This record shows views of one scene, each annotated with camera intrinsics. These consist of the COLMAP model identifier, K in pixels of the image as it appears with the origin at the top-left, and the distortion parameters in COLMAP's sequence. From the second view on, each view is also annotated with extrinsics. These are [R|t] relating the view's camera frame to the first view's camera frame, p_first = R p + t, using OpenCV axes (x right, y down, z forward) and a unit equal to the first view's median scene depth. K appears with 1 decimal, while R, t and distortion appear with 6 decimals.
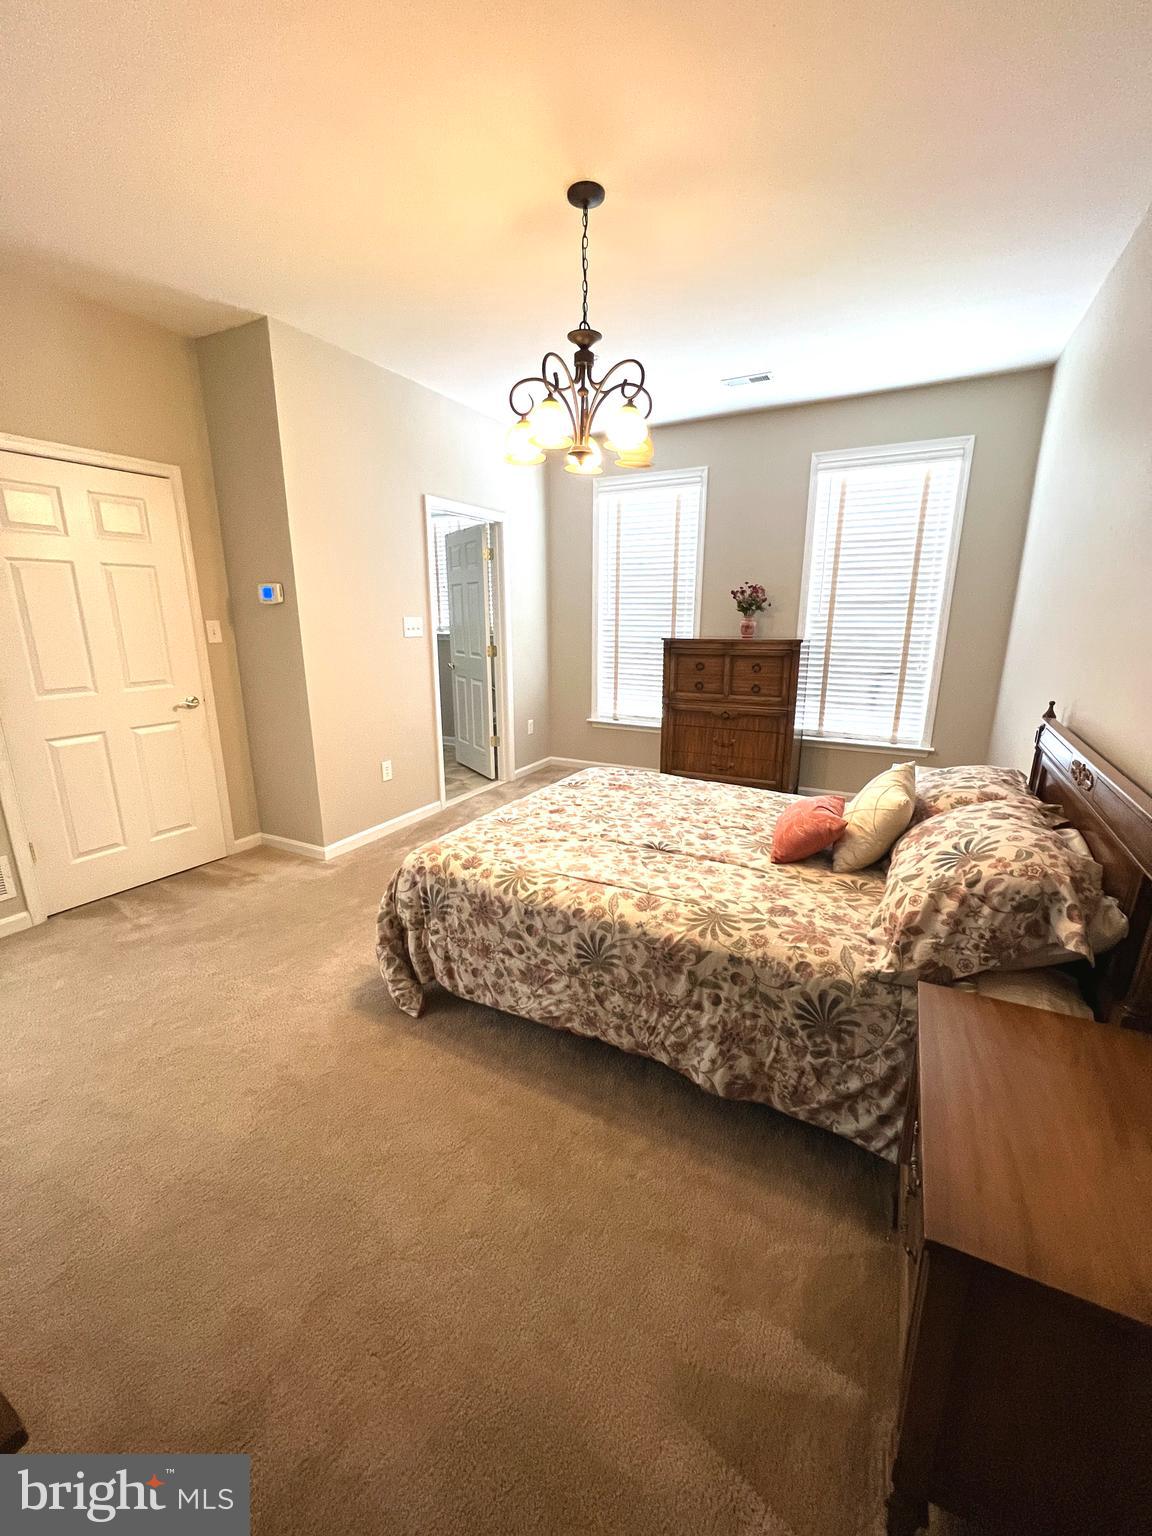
lens RADIAL K [[614.0, 0, 574.4], [0, 614.0, 768.0], [0, 0, 1]] dist [-0.002963, 0.000472]
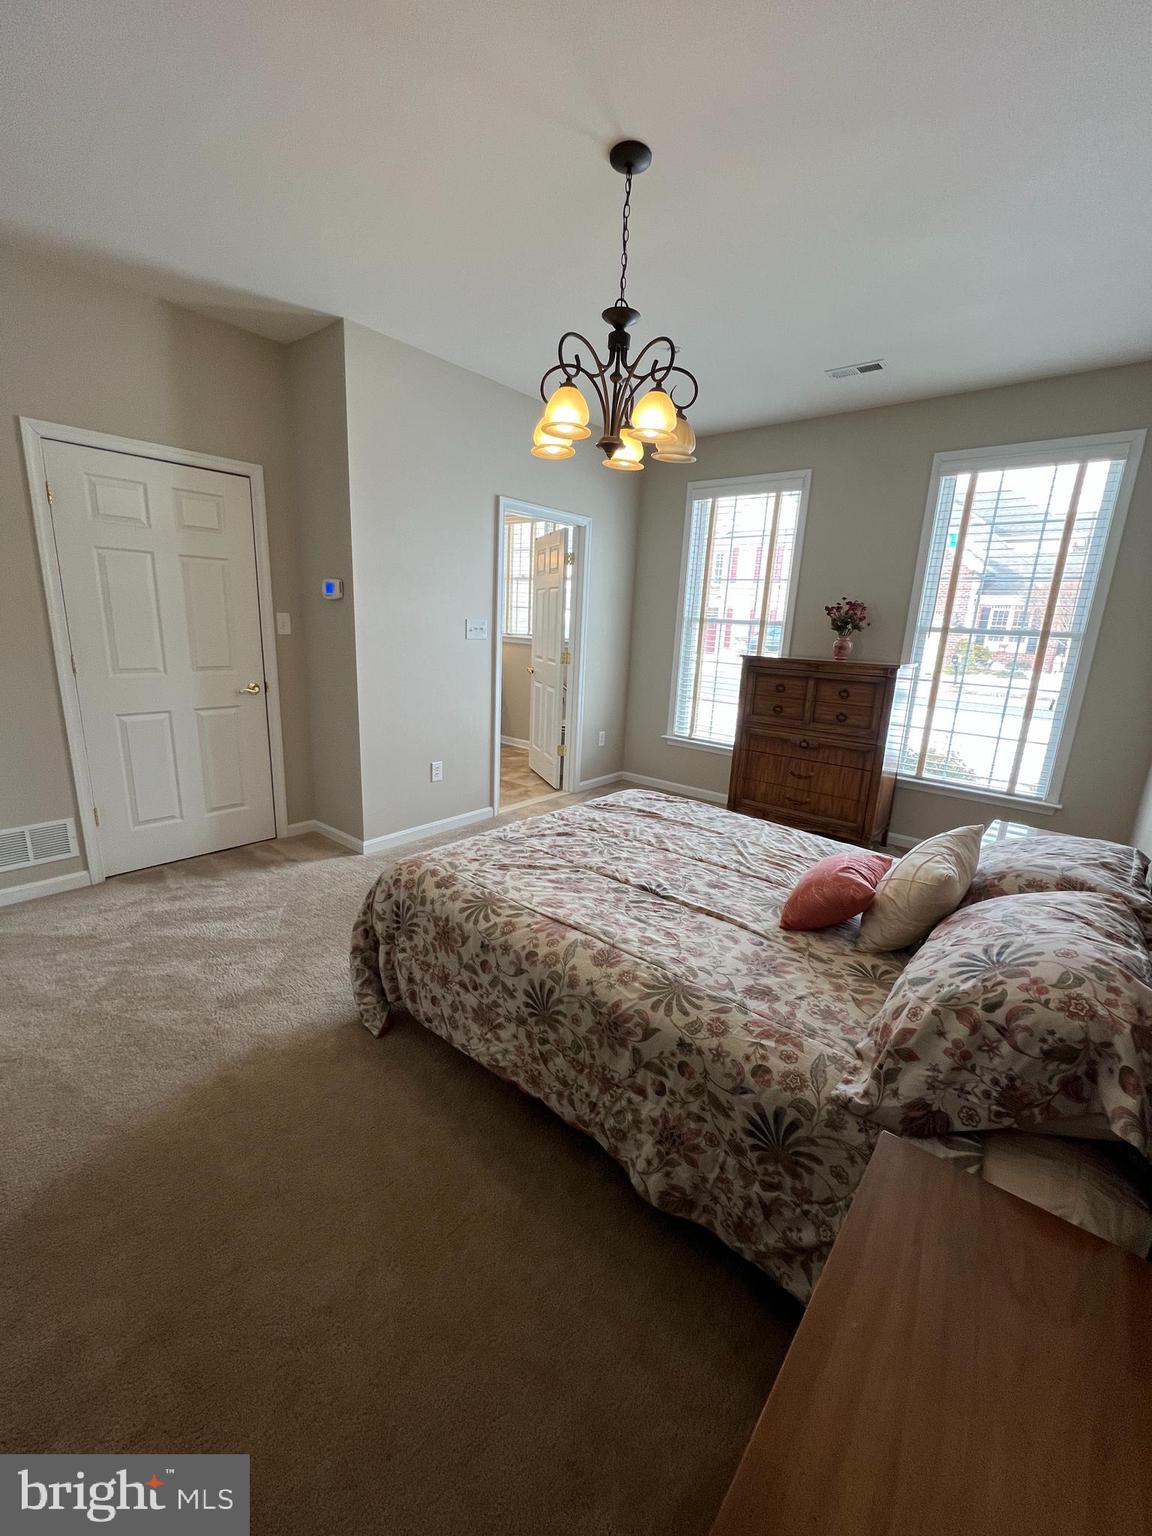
lens RADIAL K [[614.0, 0, 574.4], [0, 614.0, 768.0], [0, 0, 1]] dist [-0.002963, 0.000472]
pose [[0.977643, 0.092313, -0.188926, 0.201733], [-0.094896, 0.995476, -0.004654, -0.034750], [0.187642, 0.022478, 0.981980, 0.130184]]
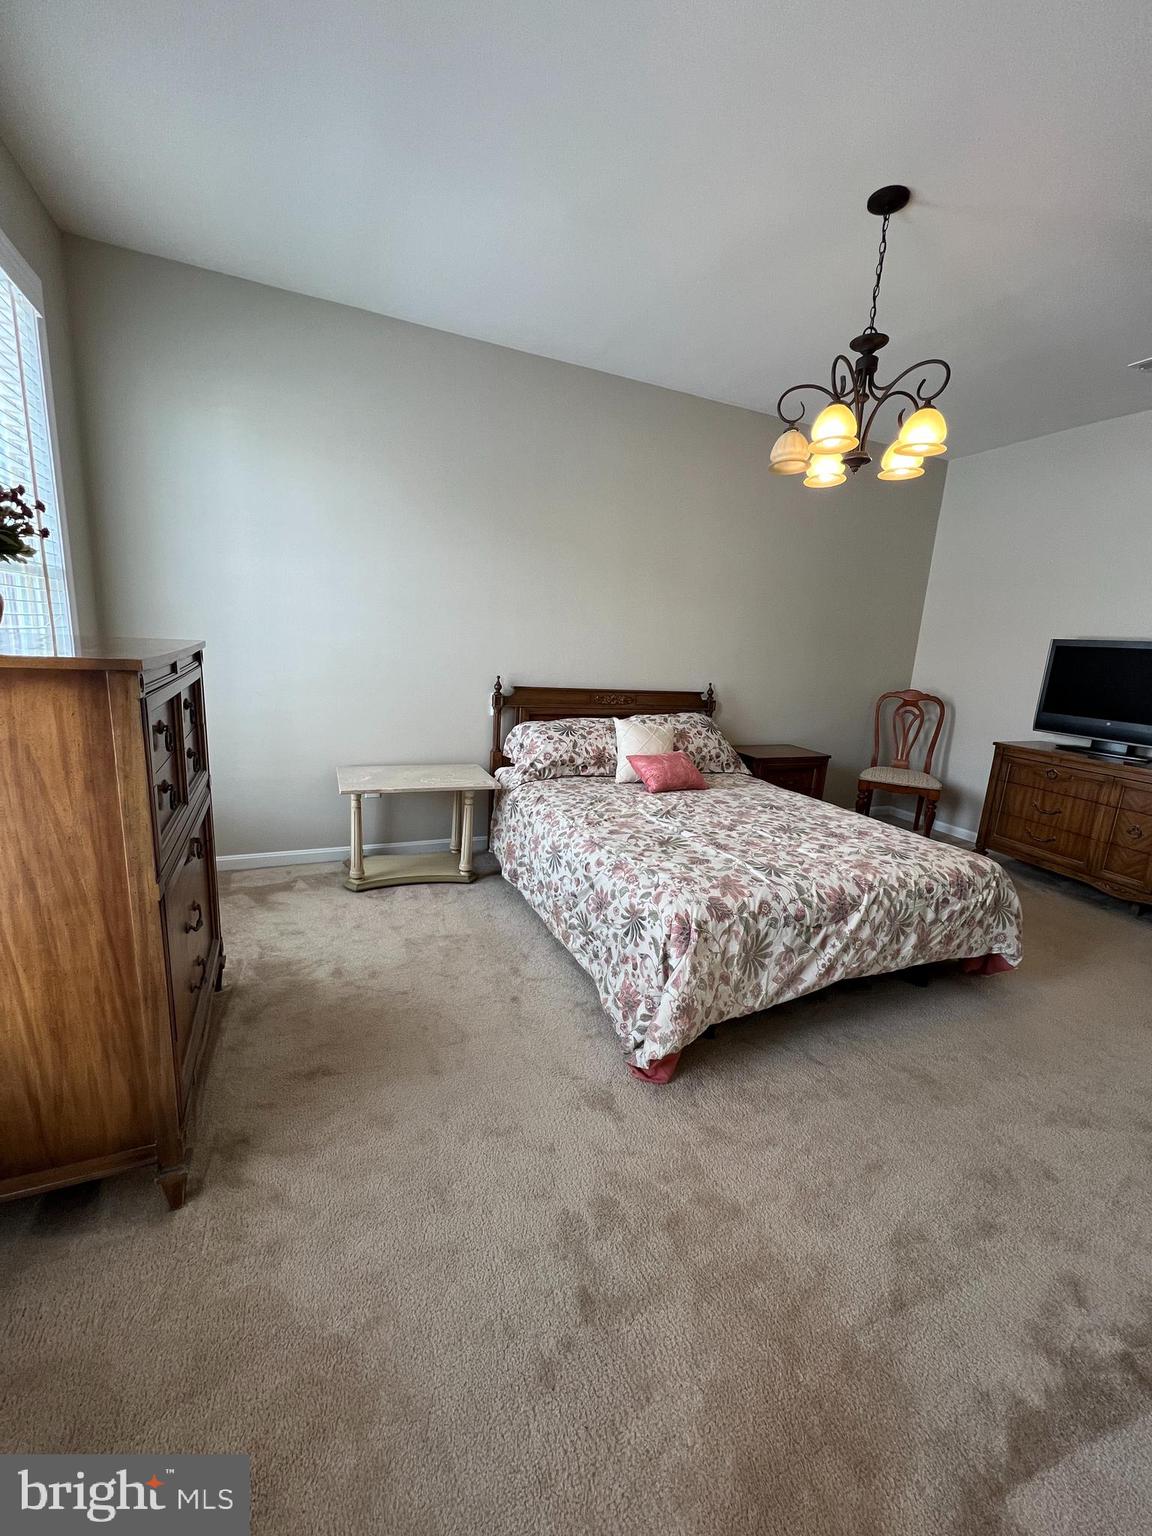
lens RADIAL K [[615.4, 0, 574.1], [0, 615.4, 770.2], [0, 0, 1]] dist [-0.000929, 0.000043]
pose [[-0.784972, -0.172690, 0.594976, -0.344402], [0.098089, 0.913609, 0.394585, -0.570645], [-0.611716, 0.368100, -0.700219, 2.458470]]
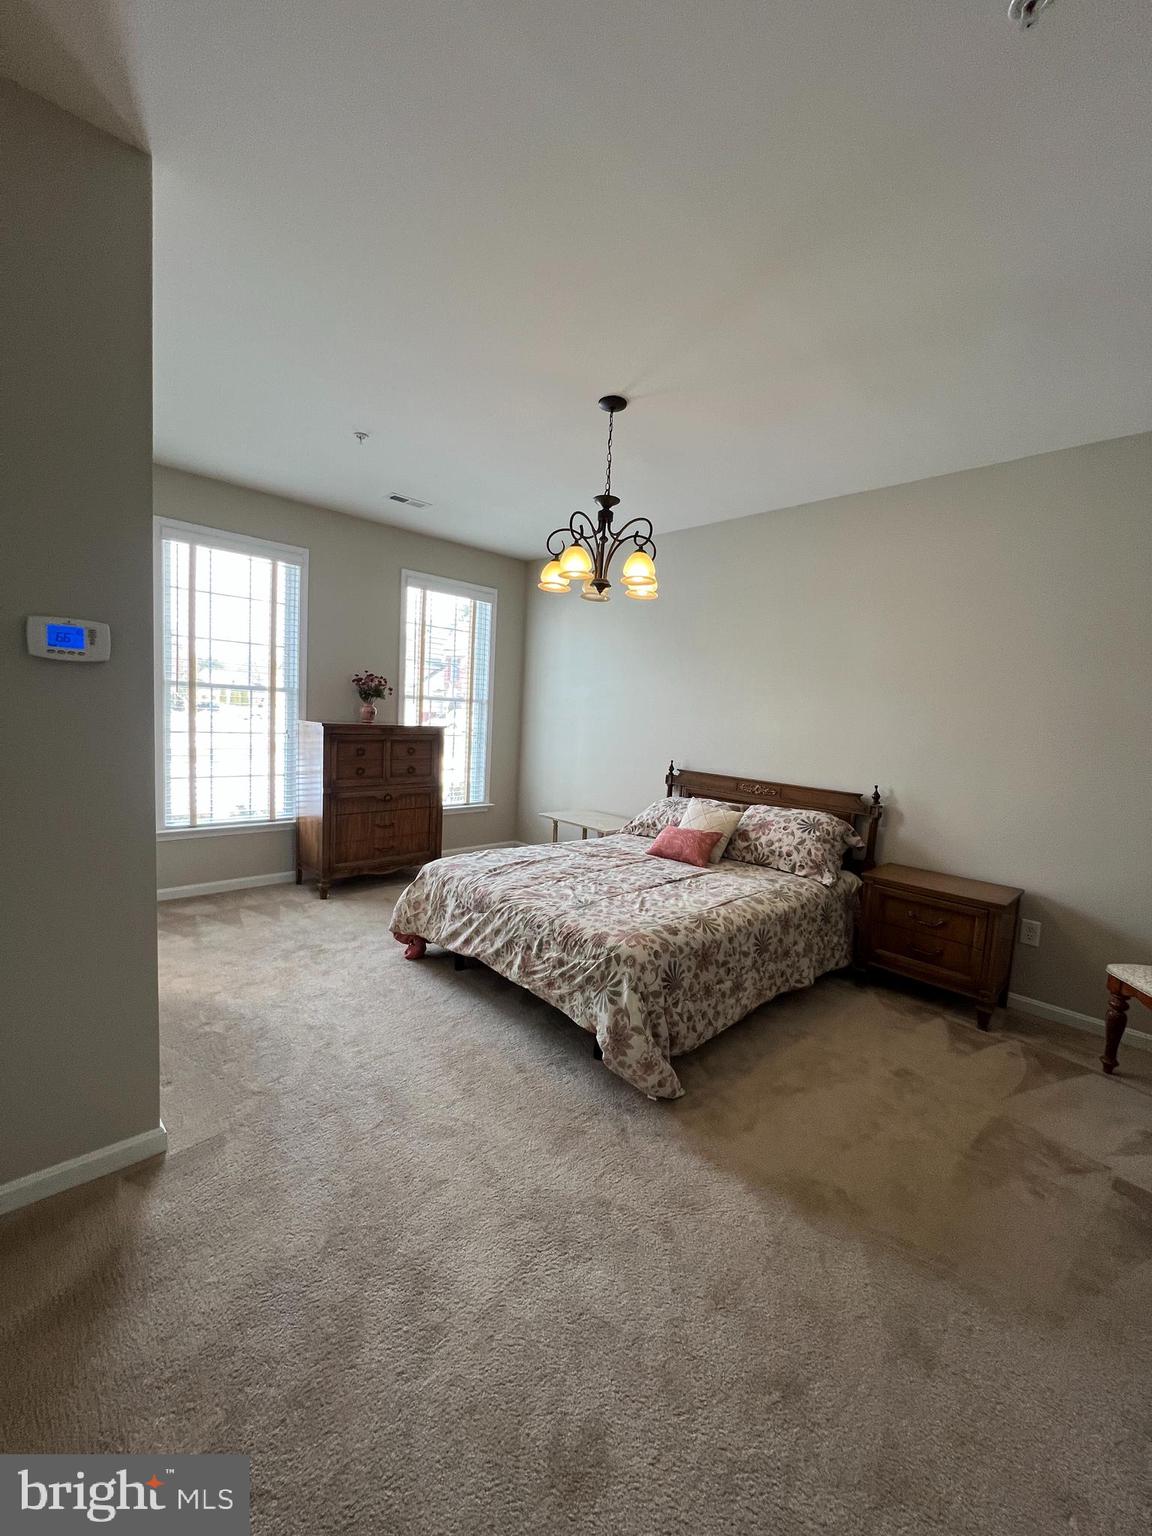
lens RADIAL K [[614.0, 0, 574.4], [0, 614.0, 768.0], [0, 0, 1]] dist [-0.002963, 0.000472]
pose [[0.309616, -0.069203, 0.948340, -1.402152], [0.181994, 0.983222, 0.012331, -0.202207], [-0.933282, 0.168774, 0.317016, 0.835624]]
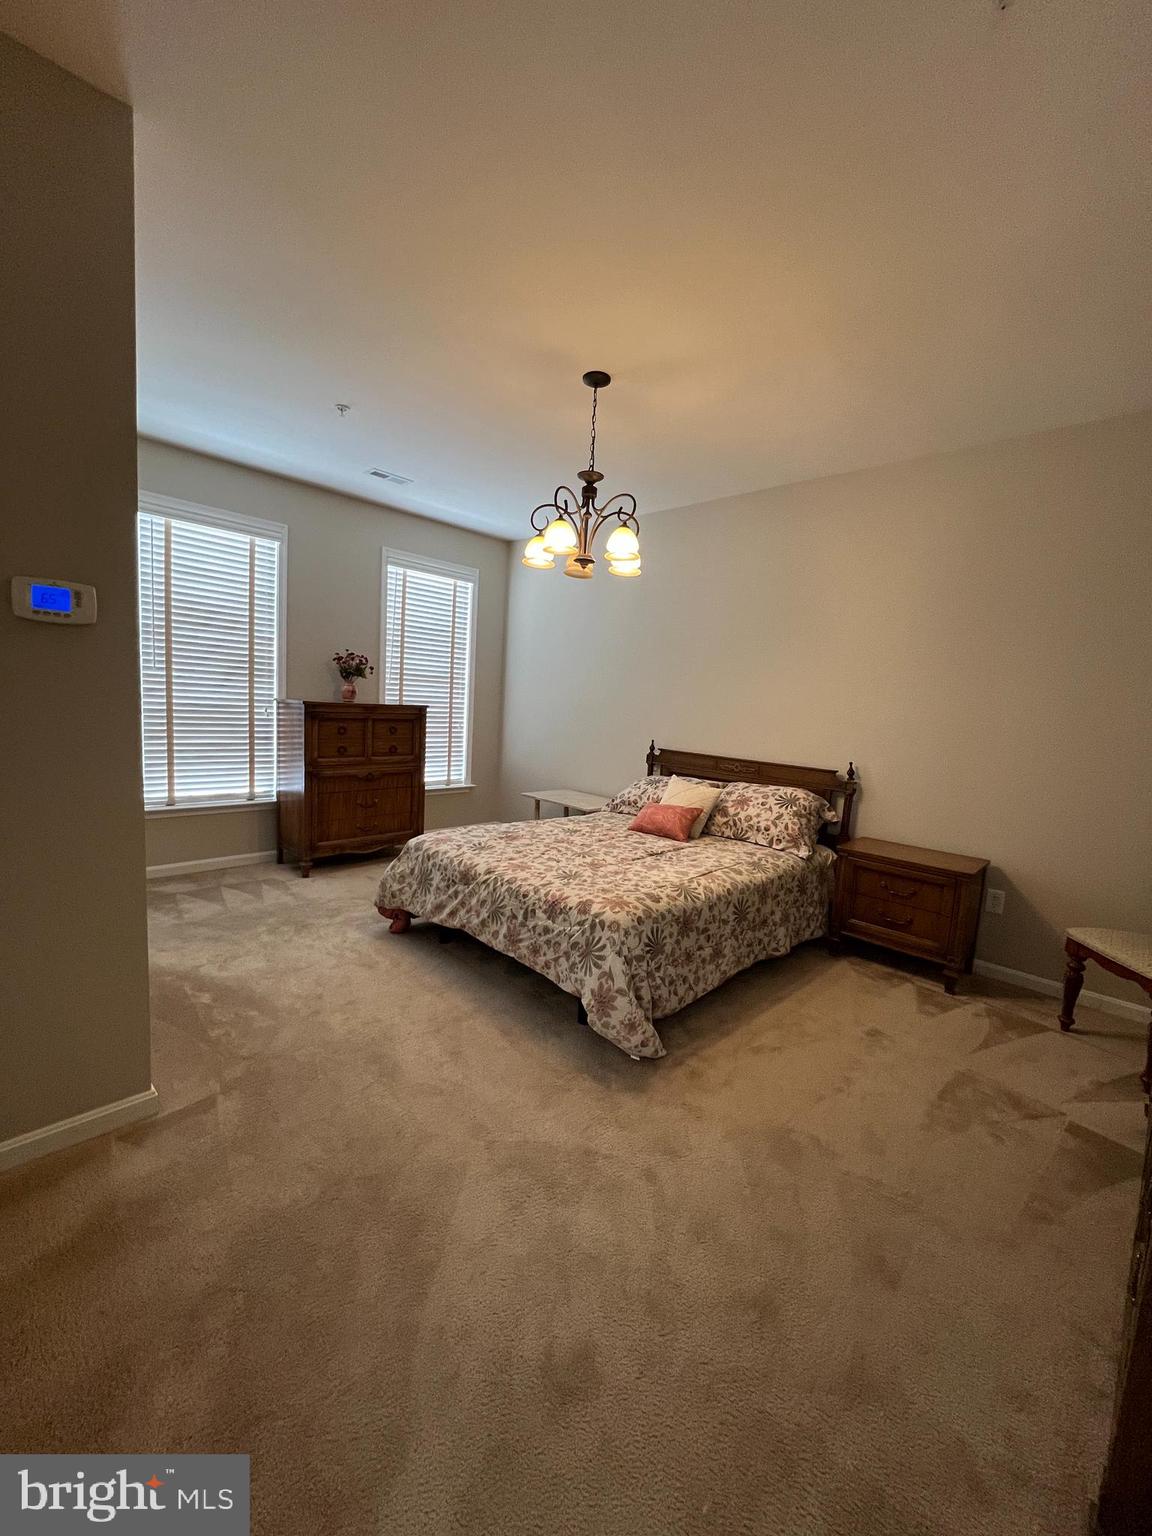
lens RADIAL K [[614.0, 0, 574.4], [0, 614.0, 768.0], [0, 0, 1]] dist [-0.002963, 0.000472]
pose [[0.277080, -0.088098, 0.956800, -1.428958], [0.181161, 0.982718, 0.038022, -0.172359], [-0.943614, 0.162800, 0.288252, 0.845573]]
